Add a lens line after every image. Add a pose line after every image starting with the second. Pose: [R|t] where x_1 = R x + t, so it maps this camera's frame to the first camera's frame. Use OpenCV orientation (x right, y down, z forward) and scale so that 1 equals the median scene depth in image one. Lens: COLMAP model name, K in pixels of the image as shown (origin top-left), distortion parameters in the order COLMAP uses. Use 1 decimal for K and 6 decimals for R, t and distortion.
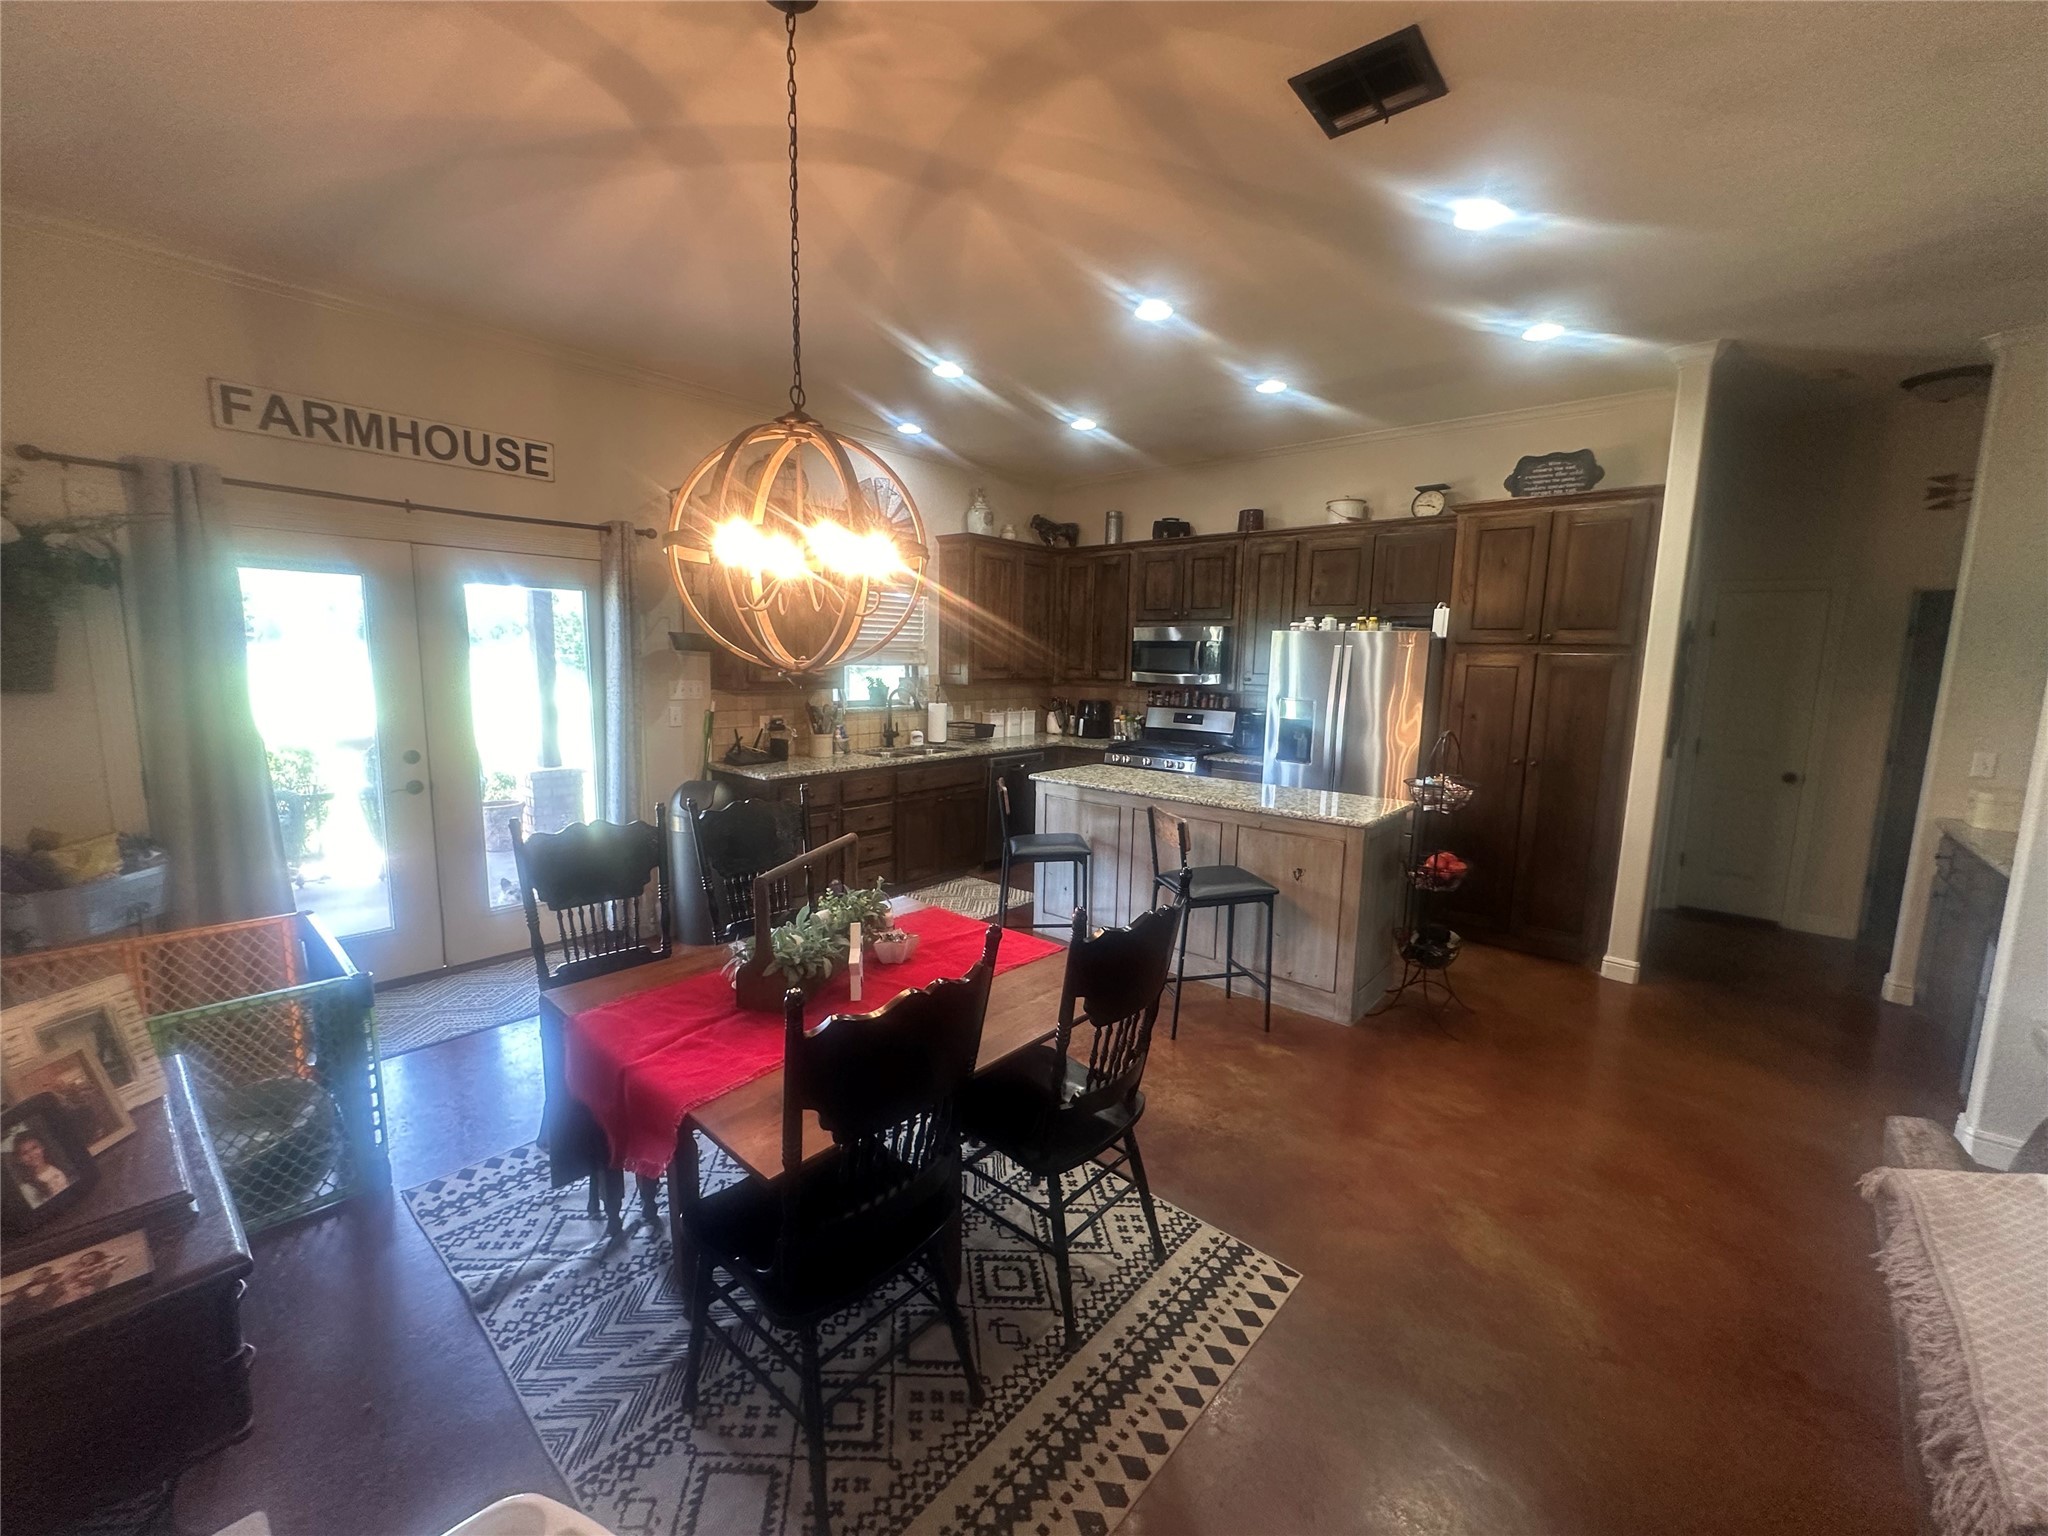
lens RADIAL K [[820.5, 0, 1024.0], [0, 820.5, 768.0], [0, 0, 1]] dist [0.000546, 0.000101]
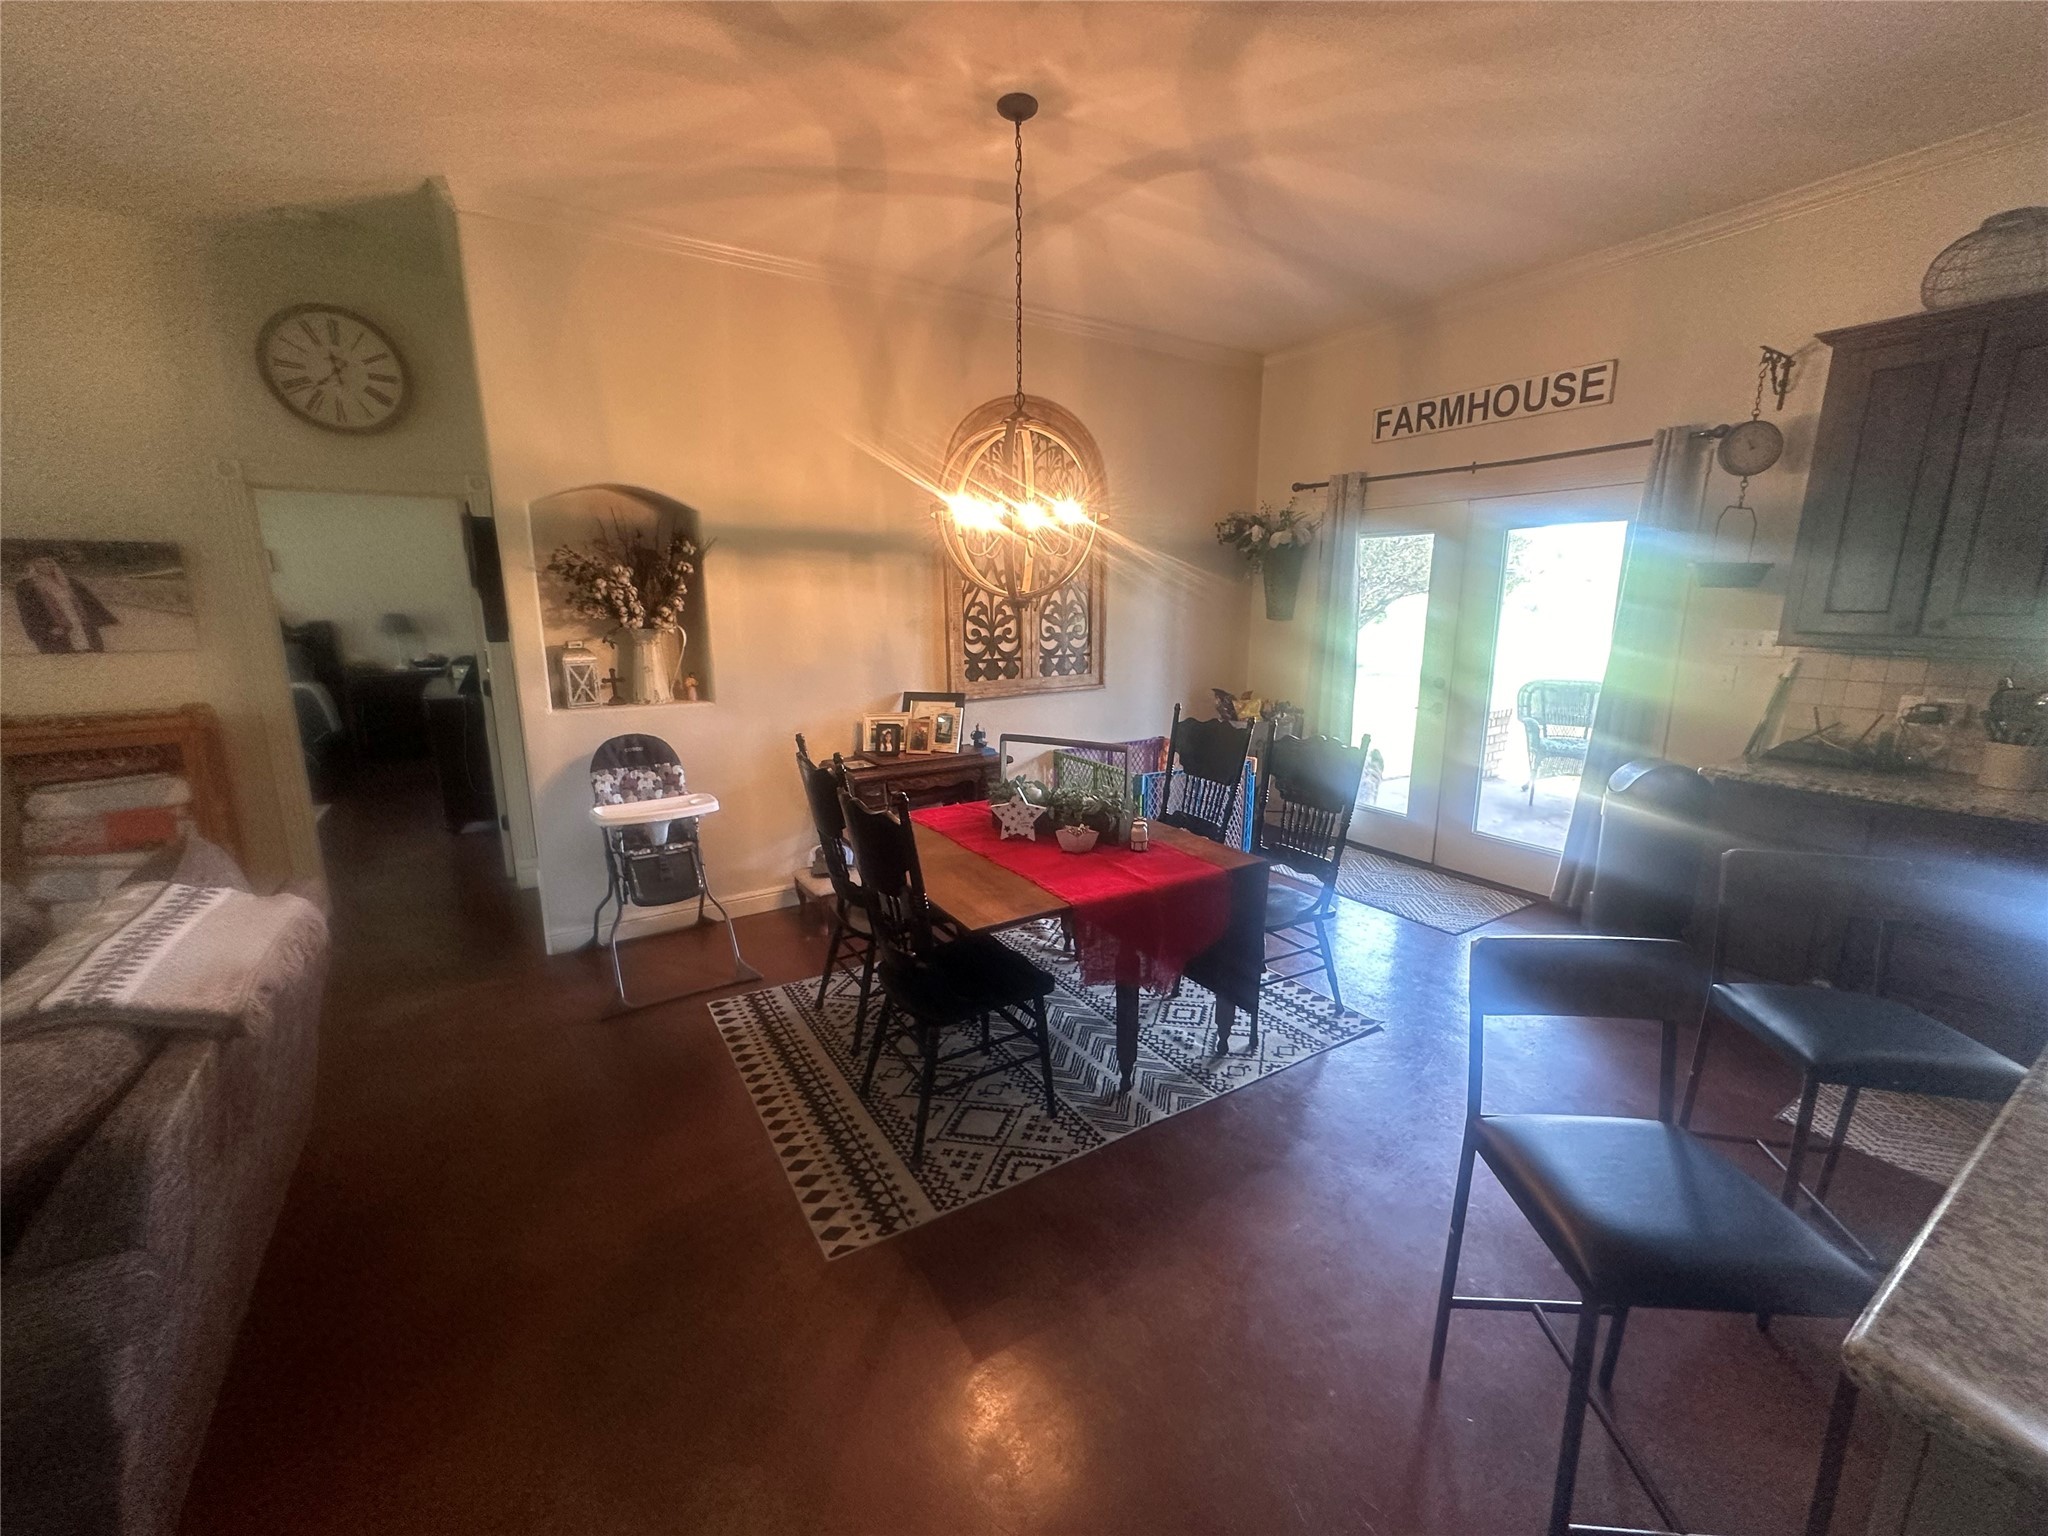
lens RADIAL K [[820.5, 0, 1024.0], [0, 820.5, 768.0], [0, 0, 1]] dist [0.000546, 0.000101]
pose [[-0.295251, 0.177029, -0.938876, 0.679325], [-0.134425, 0.965212, 0.224268, -0.093883], [0.945916, 0.192423, -0.261182, 0.879206]]
